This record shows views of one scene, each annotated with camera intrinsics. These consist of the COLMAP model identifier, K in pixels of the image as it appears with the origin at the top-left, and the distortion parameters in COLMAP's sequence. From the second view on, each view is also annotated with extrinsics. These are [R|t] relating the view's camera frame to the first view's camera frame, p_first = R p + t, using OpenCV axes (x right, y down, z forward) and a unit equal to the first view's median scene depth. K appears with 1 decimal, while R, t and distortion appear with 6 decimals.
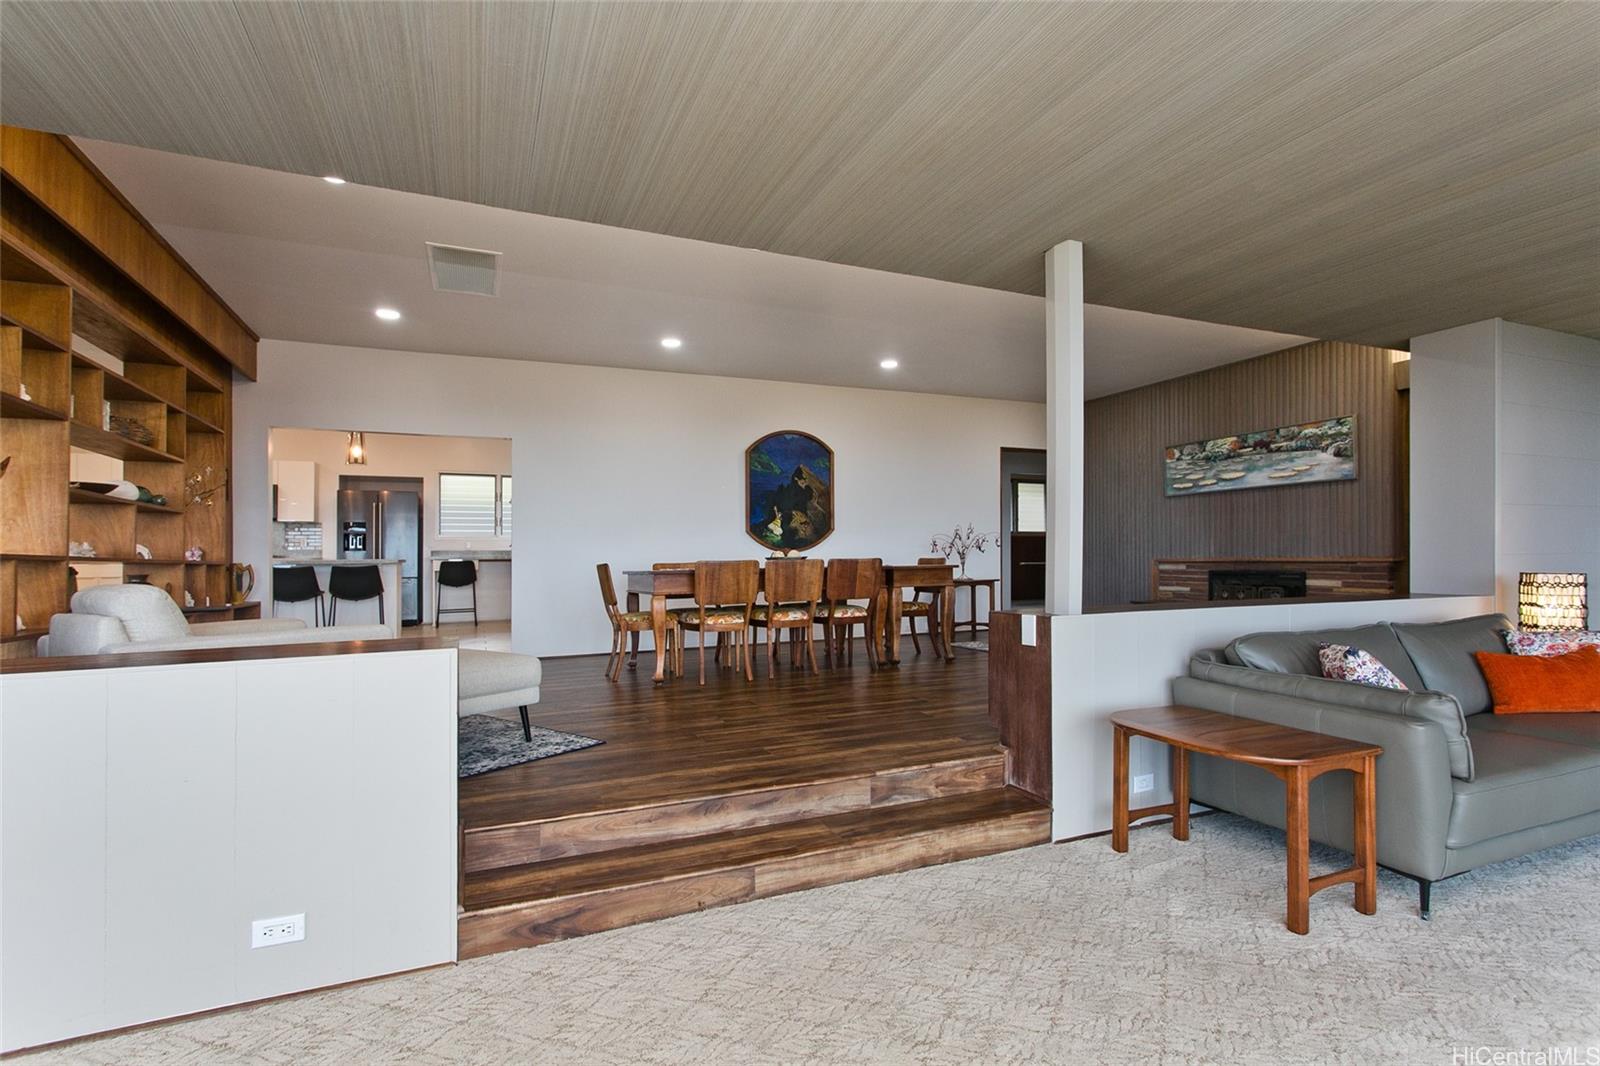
lens RADIAL K [[756.0, 0, 796.7], [0, 756.0, 543.2], [0, 0, 1]] dist [-0.001323, -0.000374]
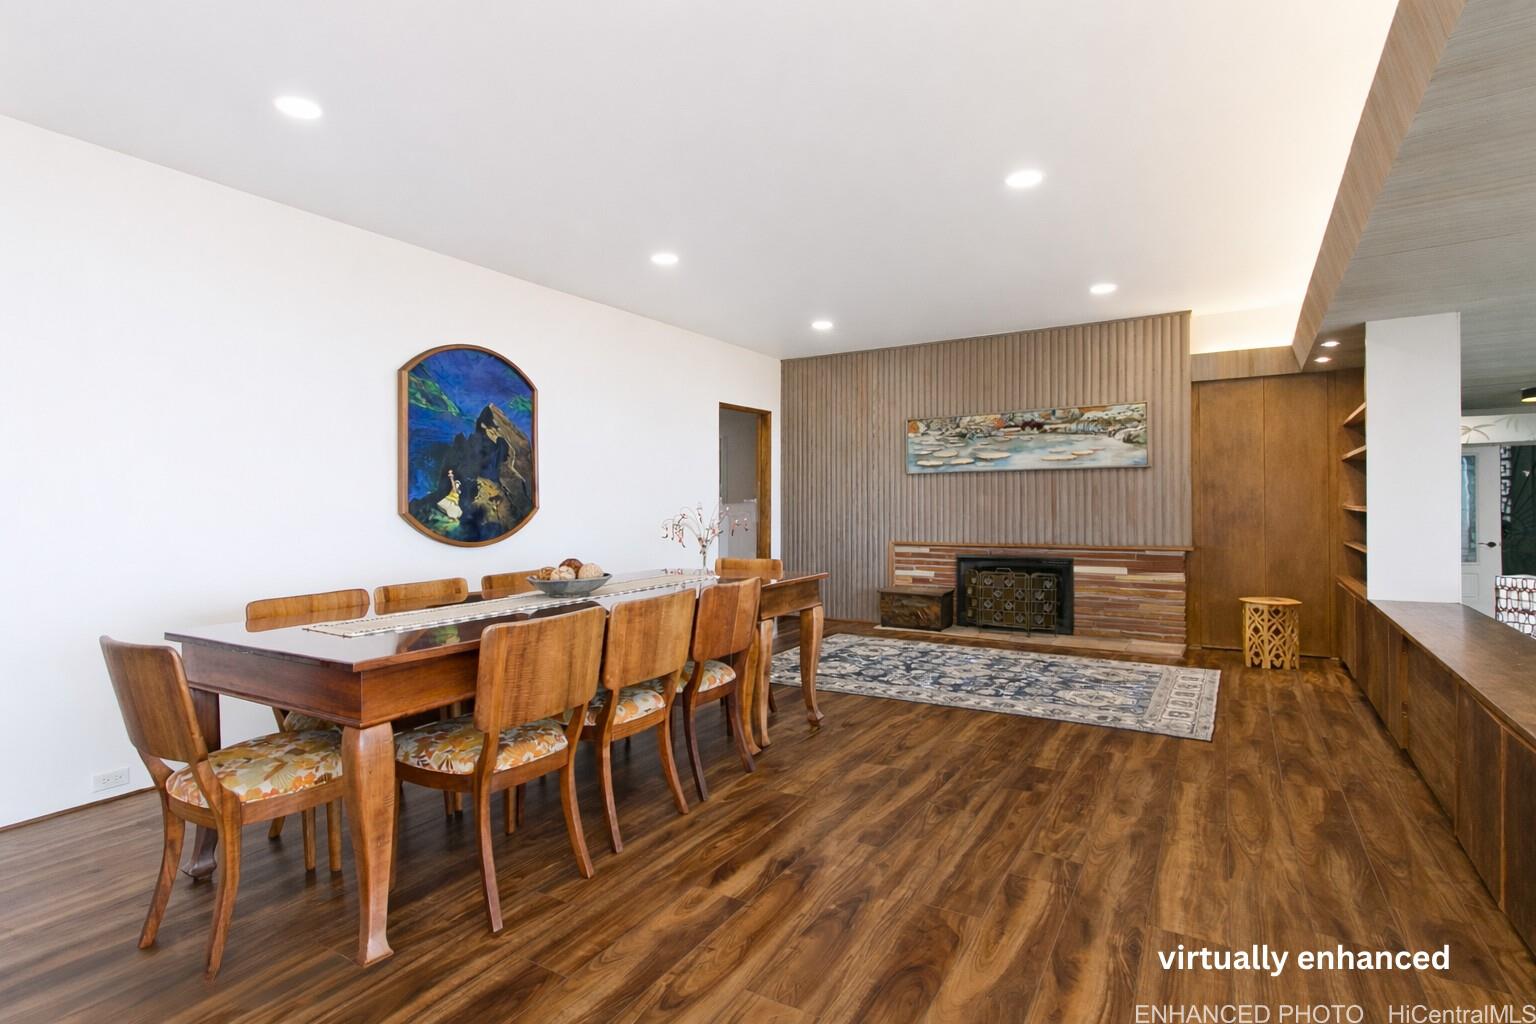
lens RADIAL K [[698.6, 0, 770.6], [0, 698.6, 514.5], [0, 0, 1]] dist [0.001388, 0.000025]
pose [[0.813439, -0.003653, 0.581638, -0.154012], [-0.009626, 0.999759, 0.019741, -0.029523], [-0.581570, -0.021657, 0.813208, 0.441453]]
